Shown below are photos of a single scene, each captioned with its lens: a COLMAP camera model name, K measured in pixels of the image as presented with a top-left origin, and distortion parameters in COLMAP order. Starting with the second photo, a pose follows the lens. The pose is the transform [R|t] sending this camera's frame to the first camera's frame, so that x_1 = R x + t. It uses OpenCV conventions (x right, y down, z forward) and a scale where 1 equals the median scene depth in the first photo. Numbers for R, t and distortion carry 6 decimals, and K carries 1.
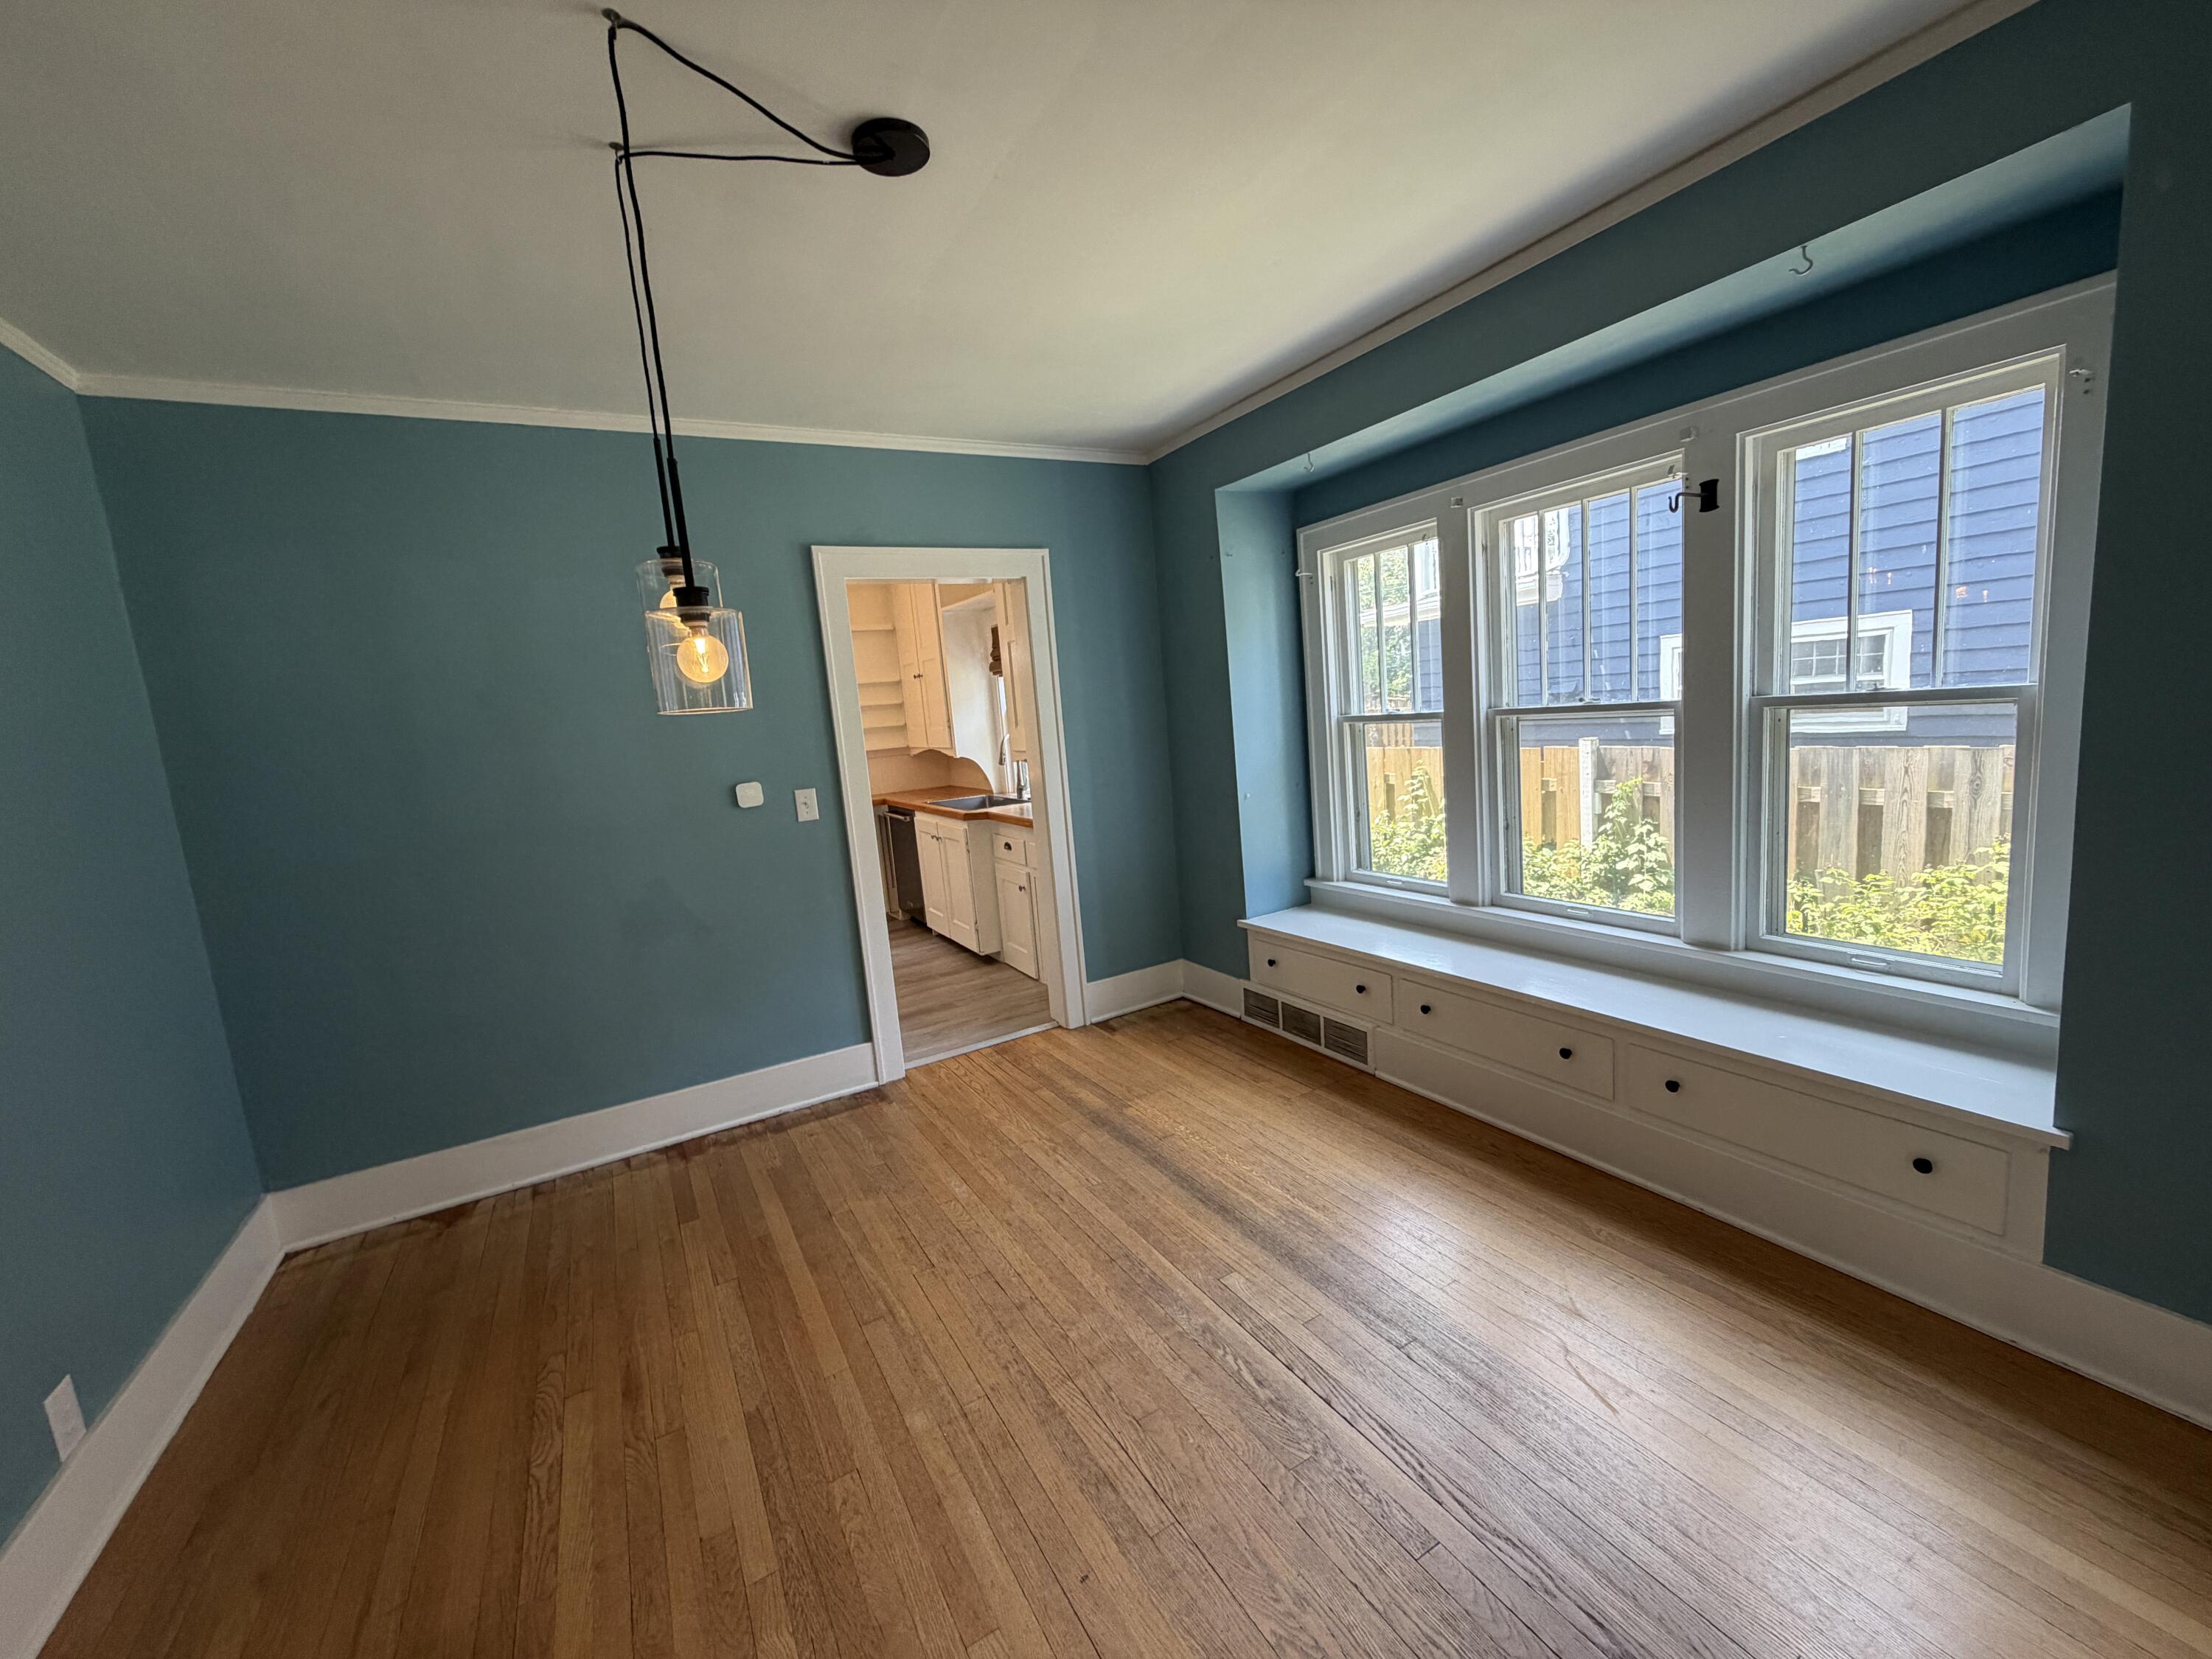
lens RADIAL K [[884.7, 0, 1104.6], [0, 884.7, 829.5], [0, 0, 1]] dist [0.000519, -0.000164]
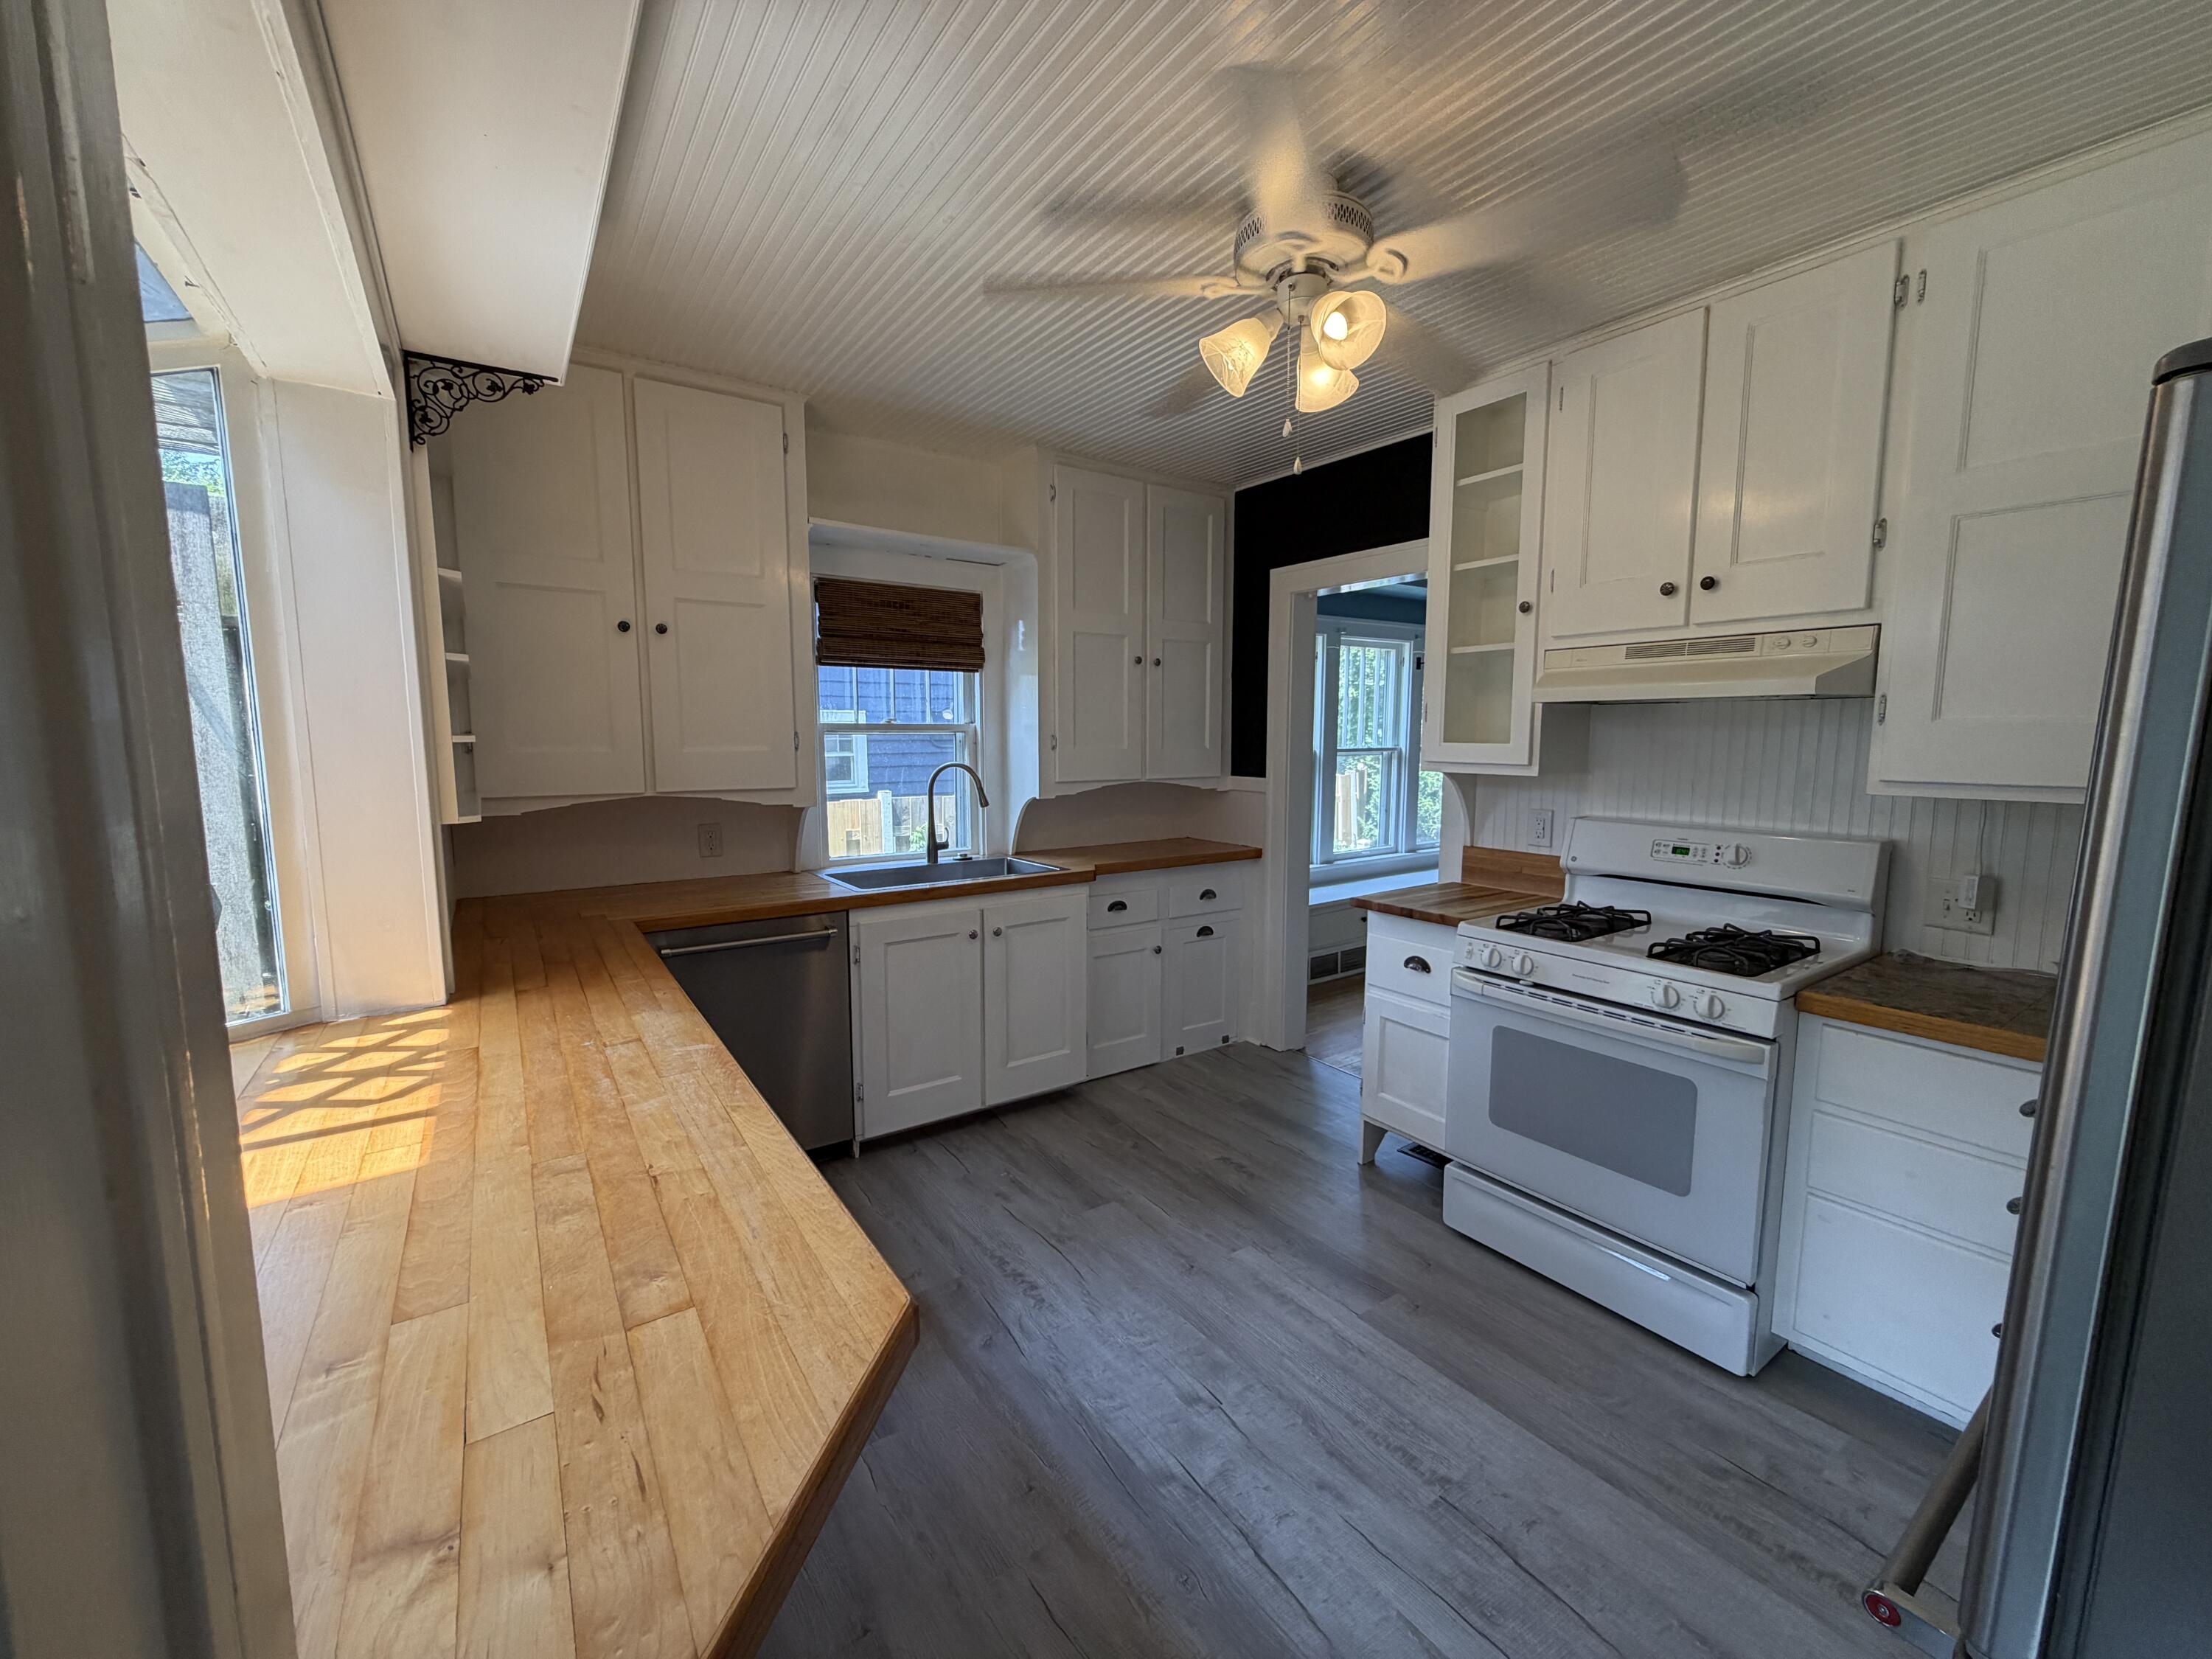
lens RADIAL K [[884.7, 0, 1108.4], [0, 884.7, 827.5], [0, 0, 1]] dist [0.000519, -0.000164]
pose [[-0.092888, -0.027939, 0.995284, -1.415578], [0.143893, 0.988736, 0.041185, -0.132943], [-0.985224, 0.147040, -0.087821, 1.766807]]
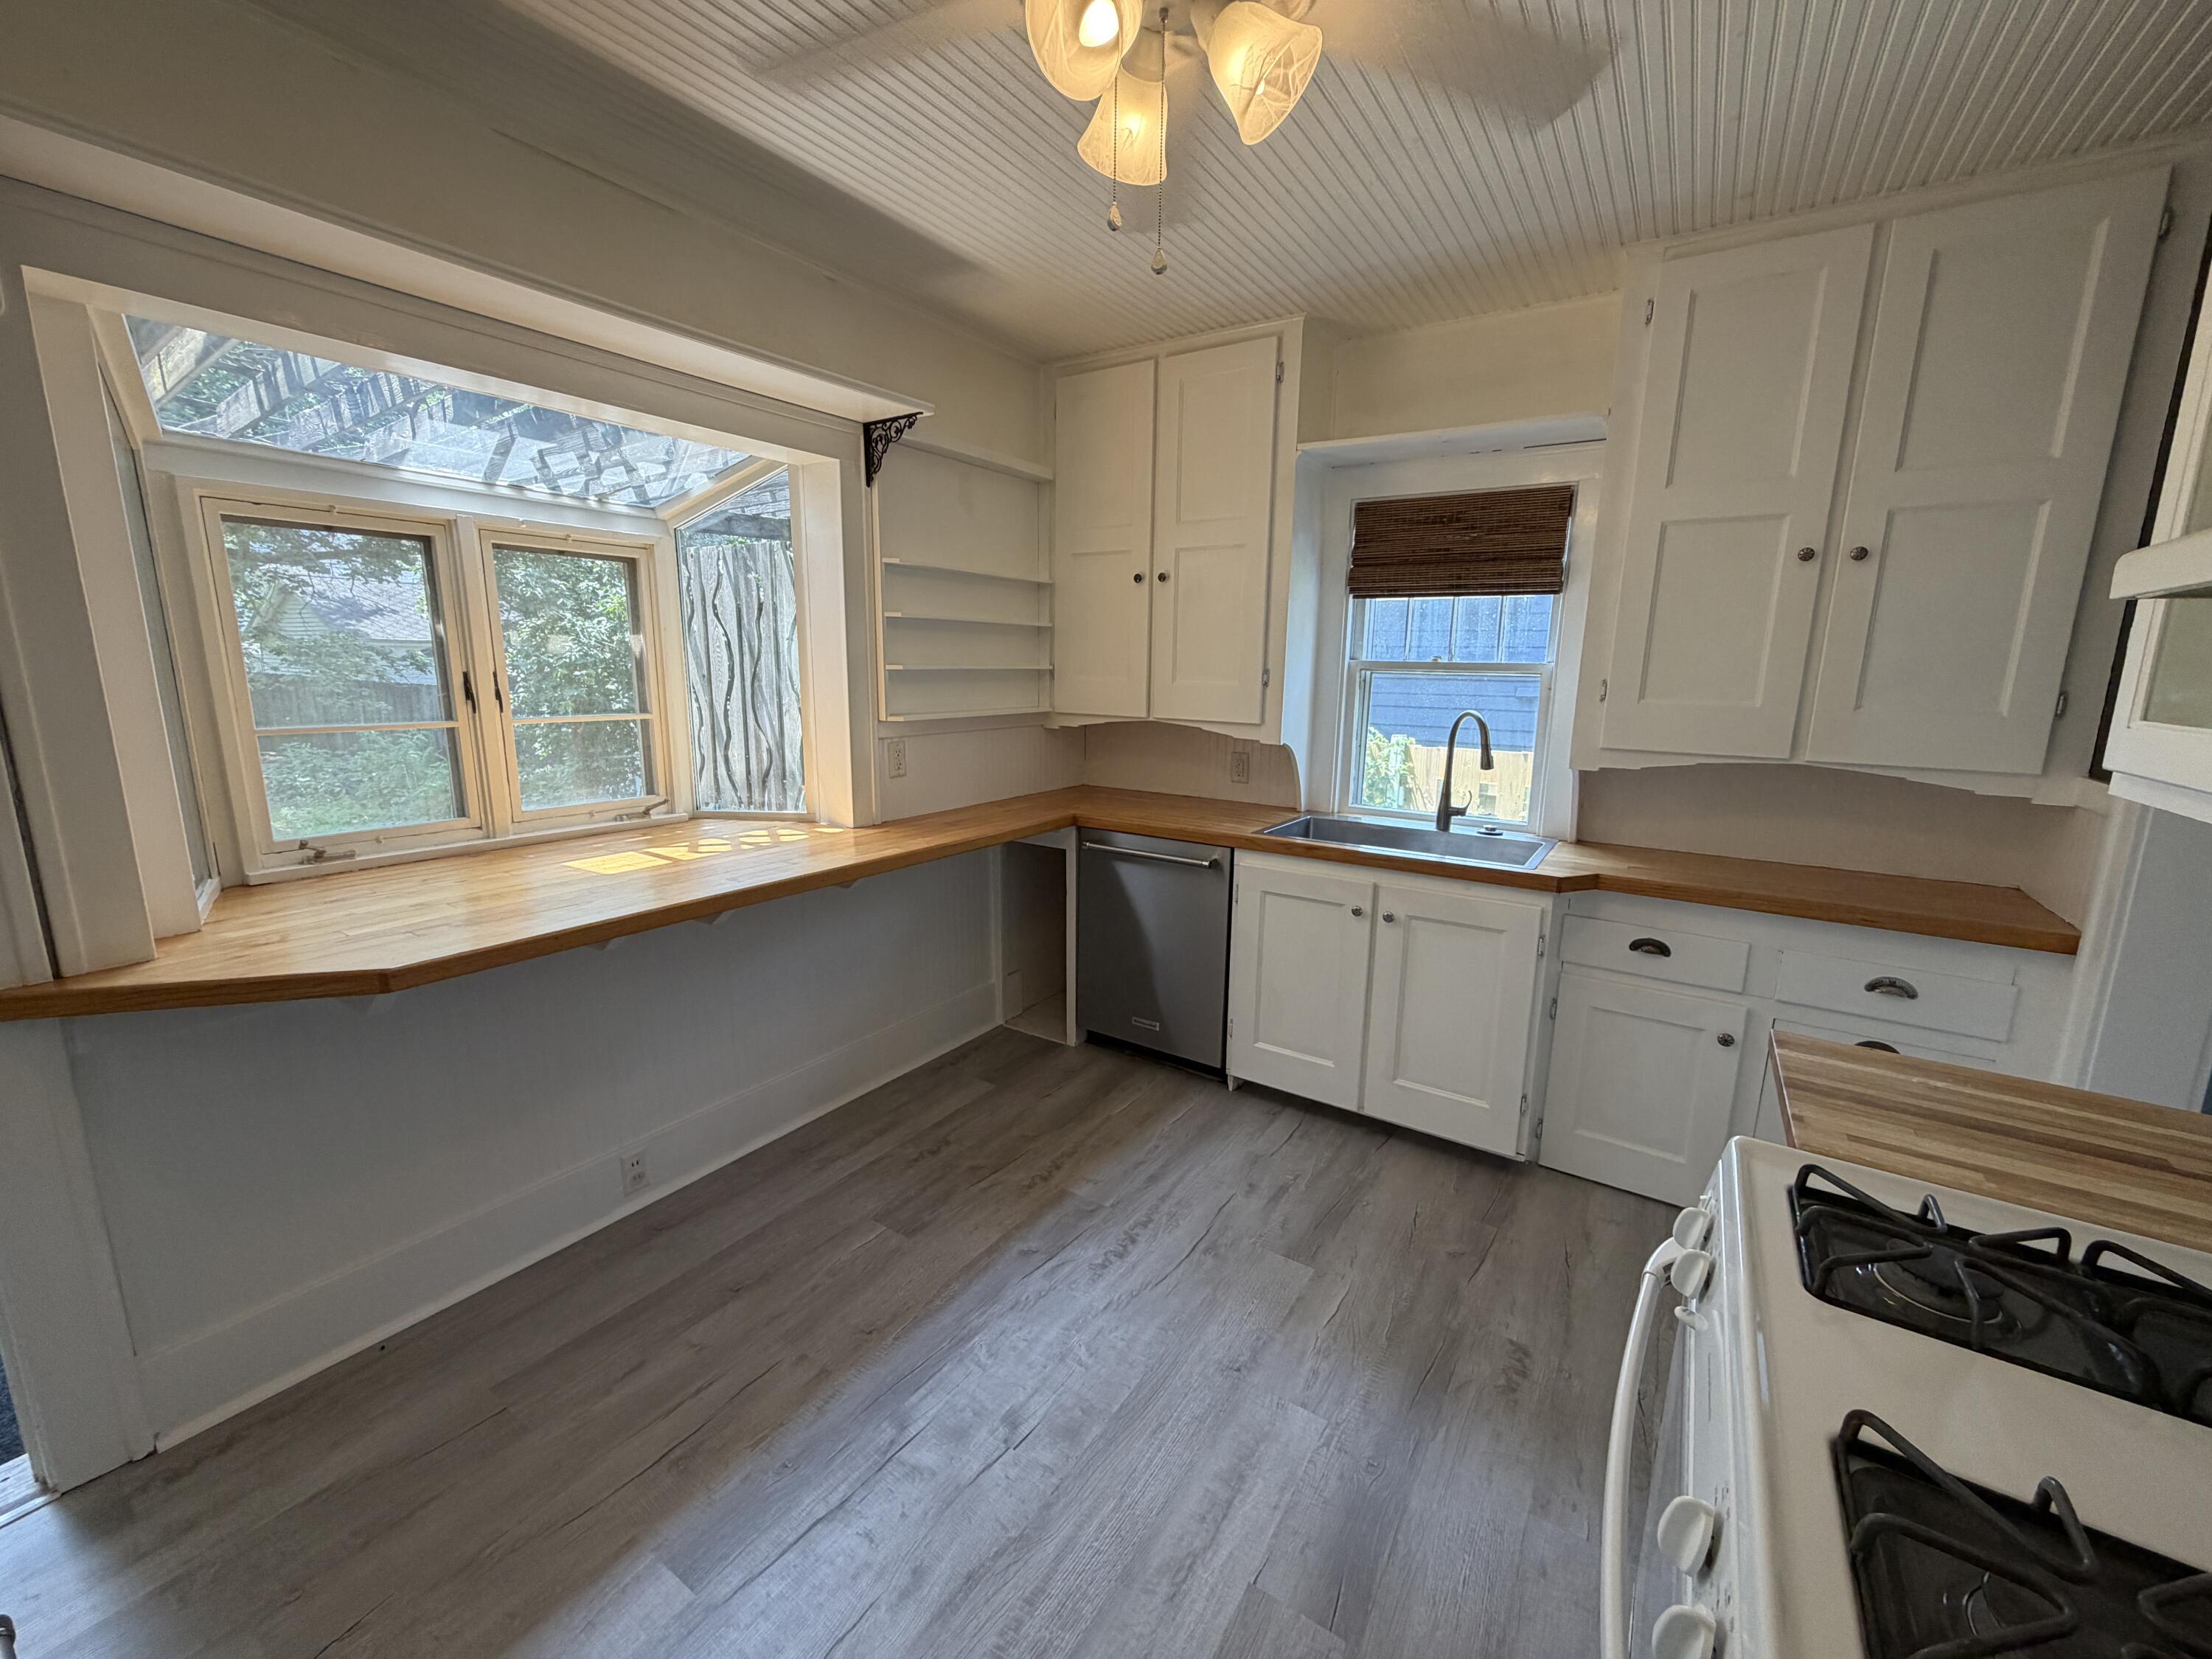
lens RADIAL K [[884.7, 0, 1106.1], [0, 884.7, 834.8], [0, 0, 1]] dist [0.000519, -0.000164]
pose [[0.887189, 0.005647, 0.461371, -0.998719], [-0.023064, 0.999218, 0.032121, -0.087329], [-0.460829, -0.039139, 0.886626, 1.175660]]
